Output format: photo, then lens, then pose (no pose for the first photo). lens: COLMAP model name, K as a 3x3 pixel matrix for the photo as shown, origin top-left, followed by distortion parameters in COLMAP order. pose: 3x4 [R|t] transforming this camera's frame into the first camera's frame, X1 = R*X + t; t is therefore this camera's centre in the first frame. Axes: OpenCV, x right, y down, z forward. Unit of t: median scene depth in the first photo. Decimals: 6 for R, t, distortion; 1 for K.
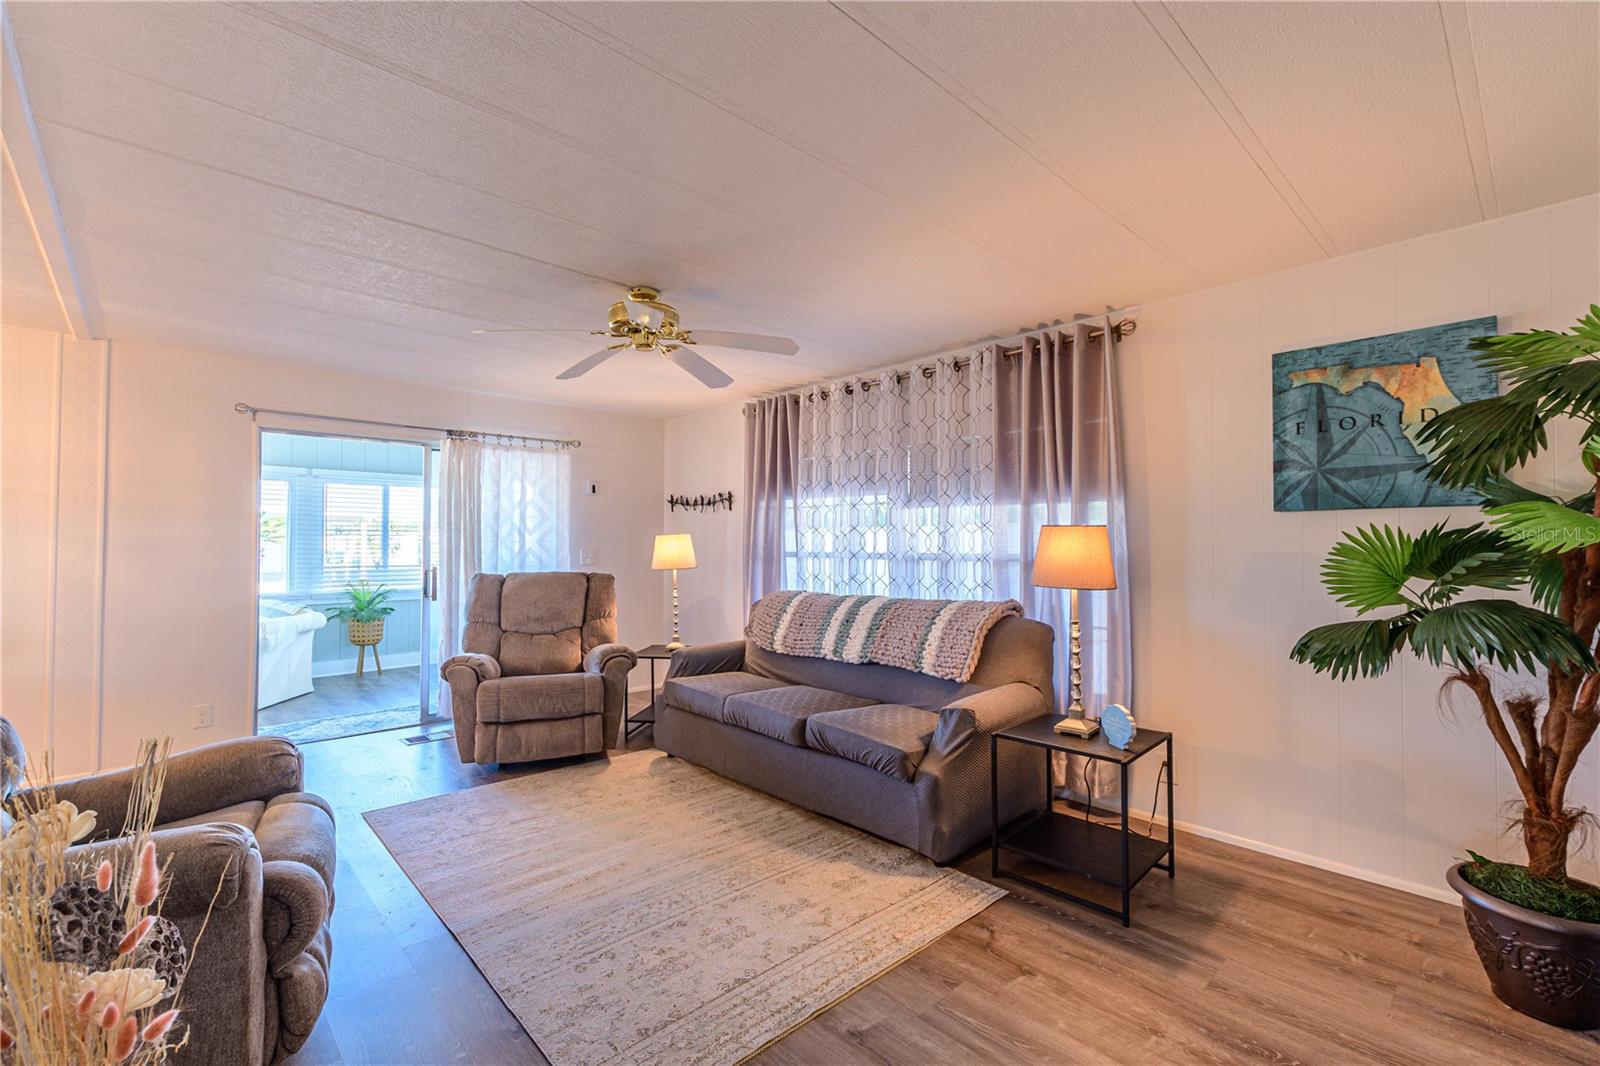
lens RADIAL K [[691.5, 0, 796.7], [0, 691.5, 536.8], [0, 0, 1]] dist [0.003199, -0.000334]
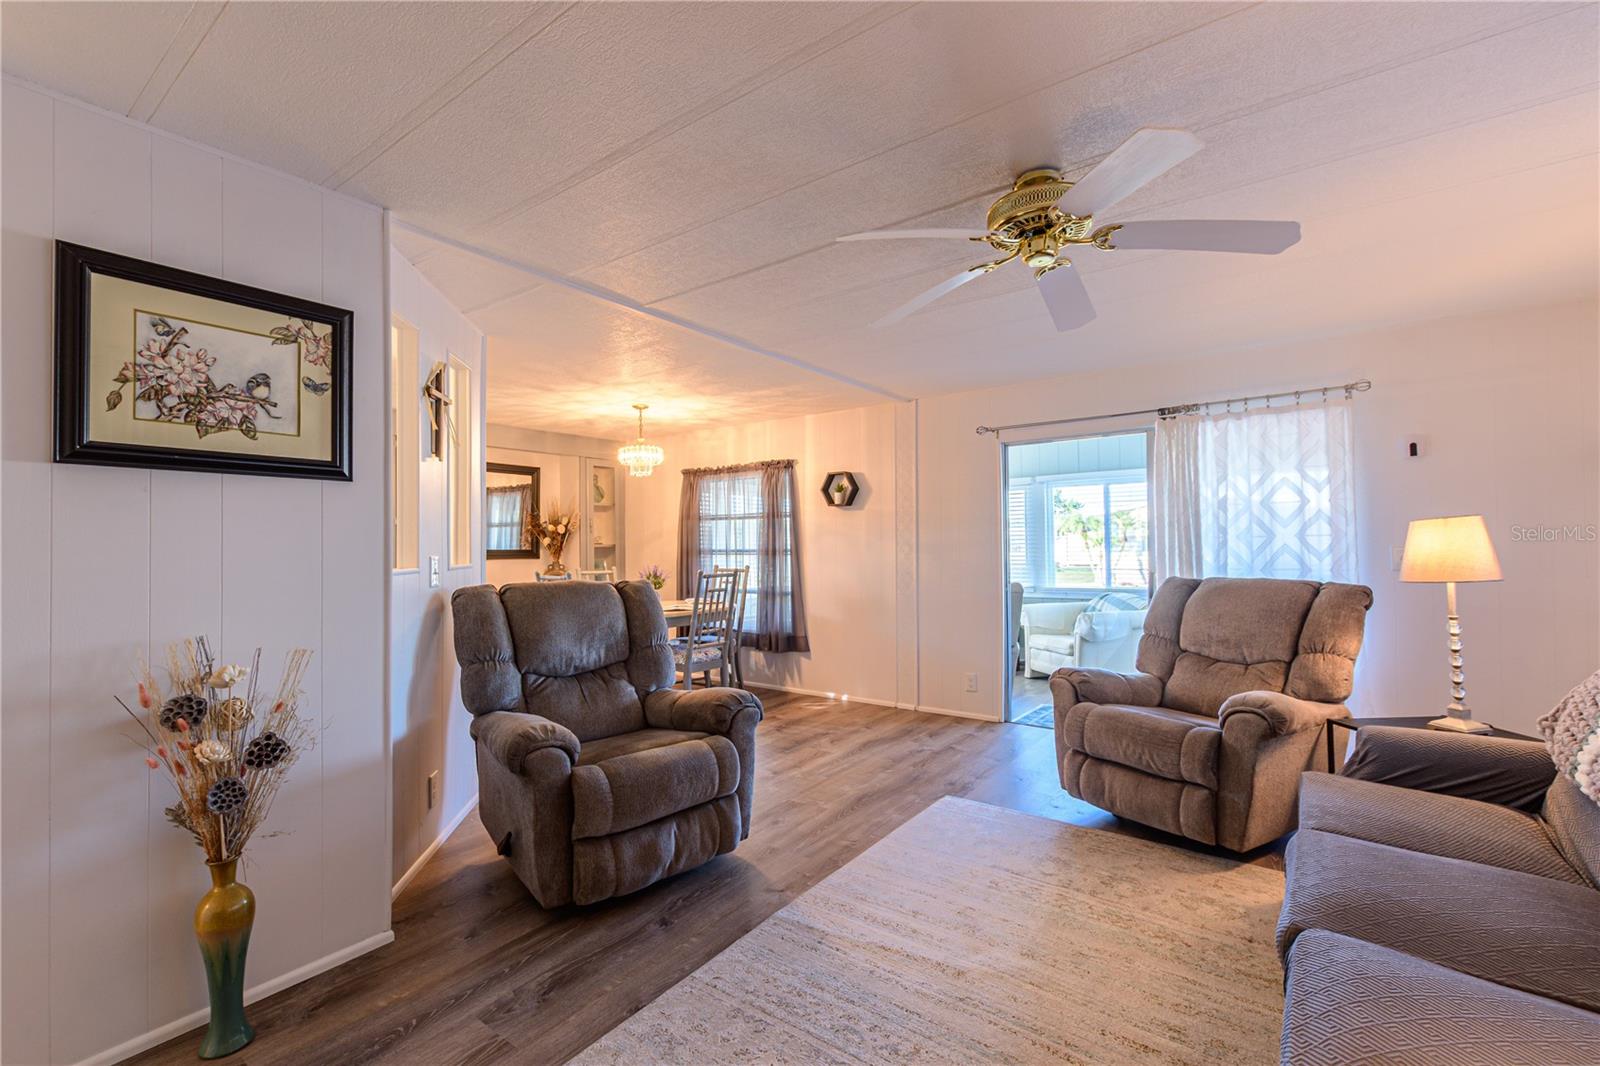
lens RADIAL K [[686.2, 0, 796.4], [0, 686.2, 538.3], [0, 0, 1]] dist [0.003491, 0.000160]
pose [[0.184309, -0.016071, -0.982737, 0.357185], [0.025155, 0.999616, -0.011629, 0.007447], [0.982546, -0.022578, 0.184643, 0.552336]]
